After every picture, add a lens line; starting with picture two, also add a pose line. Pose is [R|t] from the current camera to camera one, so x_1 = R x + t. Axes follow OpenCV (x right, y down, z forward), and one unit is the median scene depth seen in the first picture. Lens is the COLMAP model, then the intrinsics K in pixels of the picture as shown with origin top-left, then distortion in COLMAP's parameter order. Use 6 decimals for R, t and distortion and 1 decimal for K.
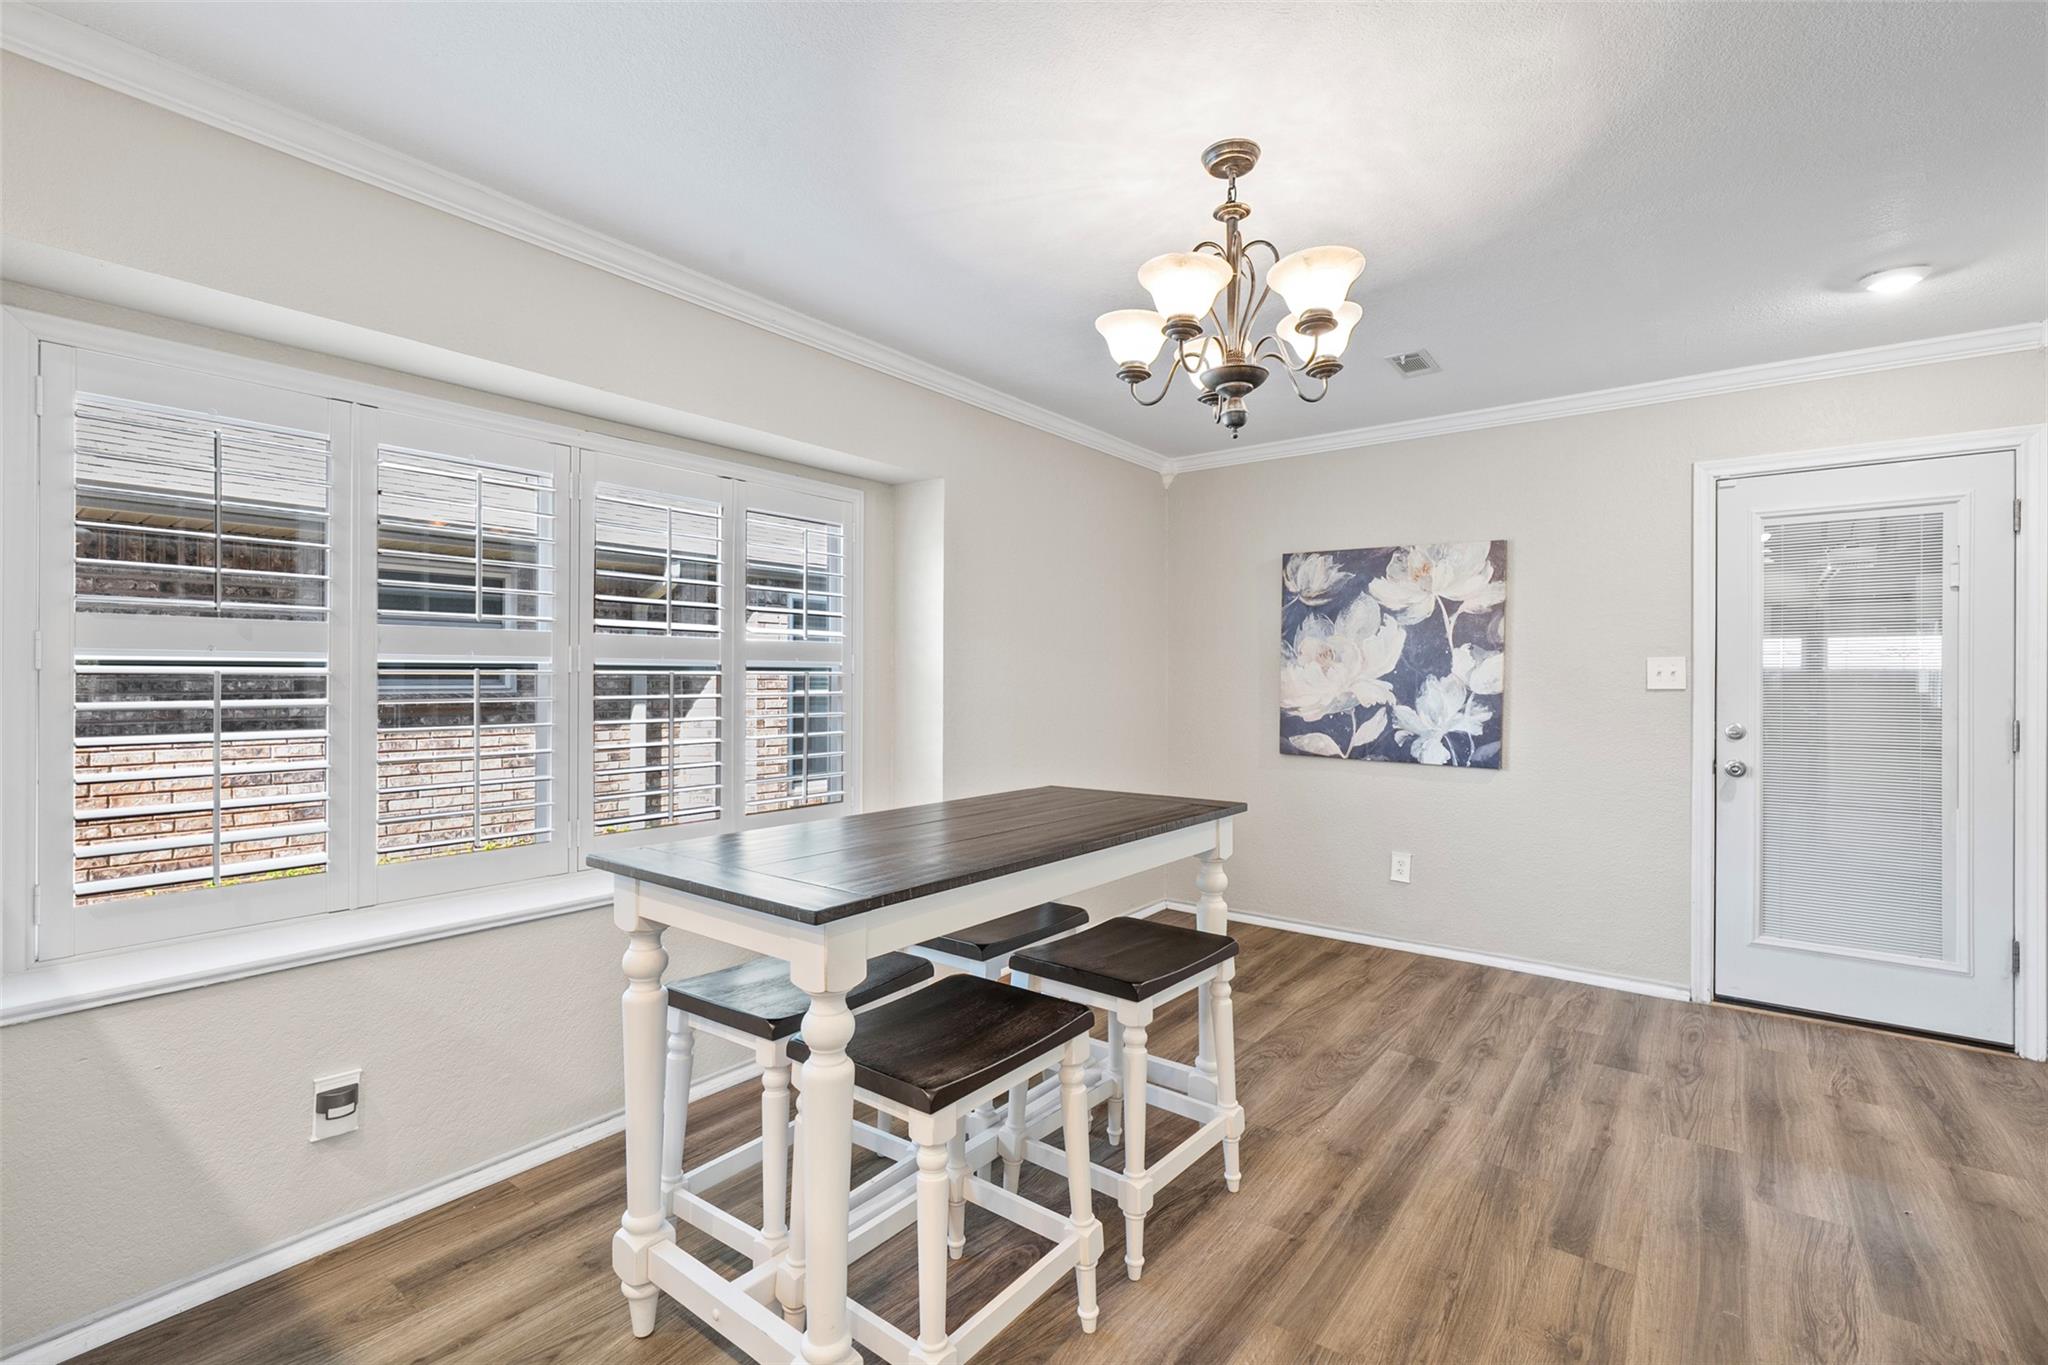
lens RADIAL K [[922.9, 0, 1020.2], [0, 922.9, 676.6], [0, 0, 1]] dist [-0.007223, 0.003441]
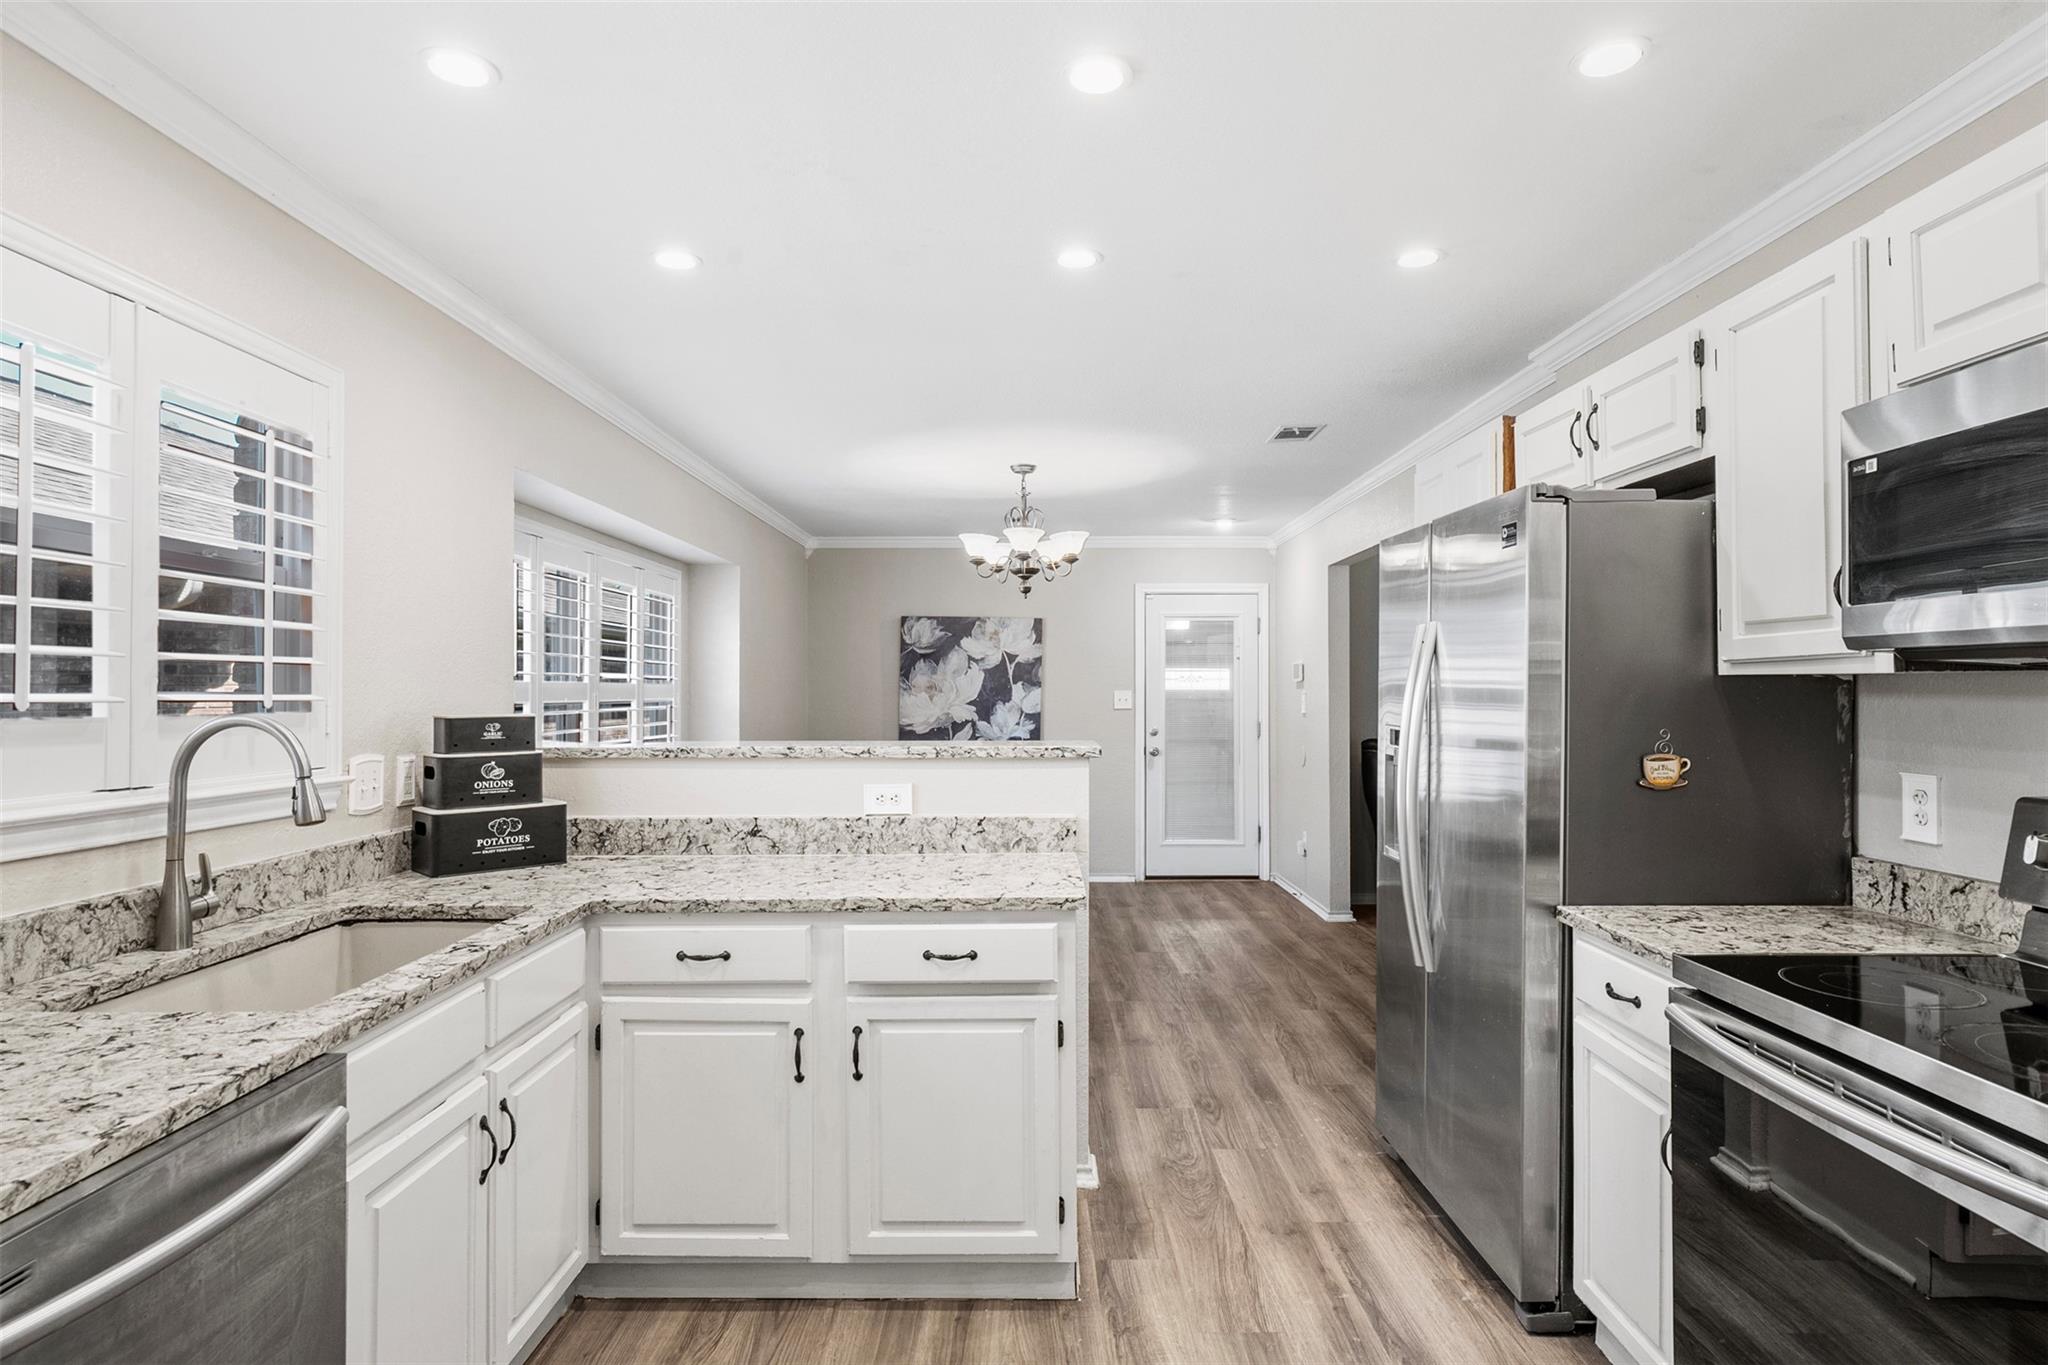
lens RADIAL K [[1080.8, 0, 1021.2], [0, 1080.8, 677.0], [0, 0, 1]] dist [-0.005899, 0.003286]
pose [[0.800519, 0.002944, 0.599300, -0.647836], [0.004005, 0.999939, -0.010261, -0.024791], [-0.599294, 0.010614, 0.800459, -0.508698]]
